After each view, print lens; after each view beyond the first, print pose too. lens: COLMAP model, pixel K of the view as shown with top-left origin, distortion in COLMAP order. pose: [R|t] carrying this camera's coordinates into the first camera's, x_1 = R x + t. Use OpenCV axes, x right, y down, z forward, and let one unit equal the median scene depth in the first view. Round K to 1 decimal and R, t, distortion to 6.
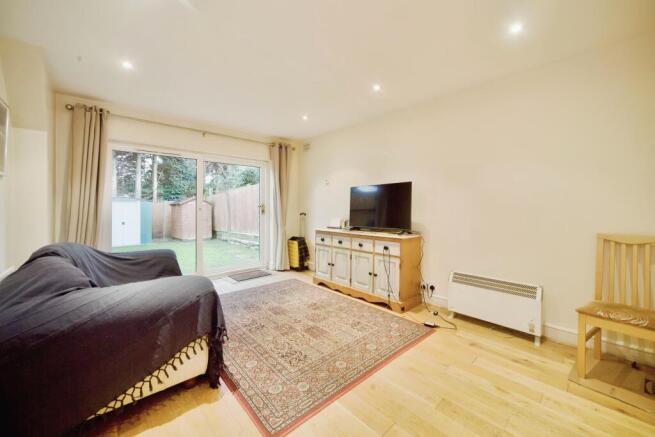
lens RADIAL K [[248.8, 0, 327.1], [0, 248.8, 217.2], [0, 0, 1]] dist [-0.001402, 0.000111]
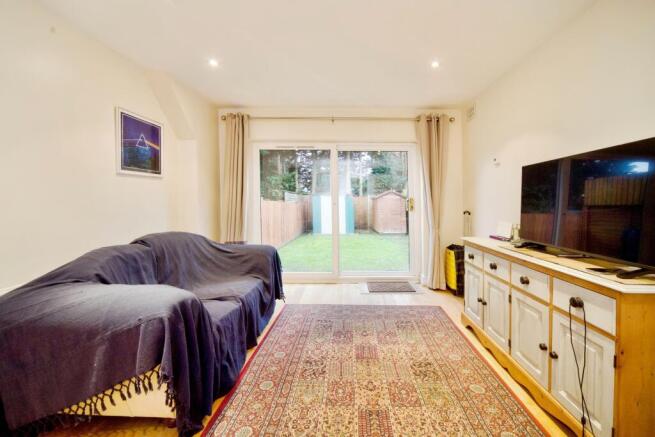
lens RADIAL K [[269.1, 0, 338.1], [0, 269.1, 204.3], [0, 0, 1]] dist [-0.010332, 0.000296]
pose [[0.741632, 0.013170, -0.670678, 0.218434], [-0.032404, 0.999343, -0.016208, -0.019584], [0.670024, 0.033753, 0.741572, 0.360493]]
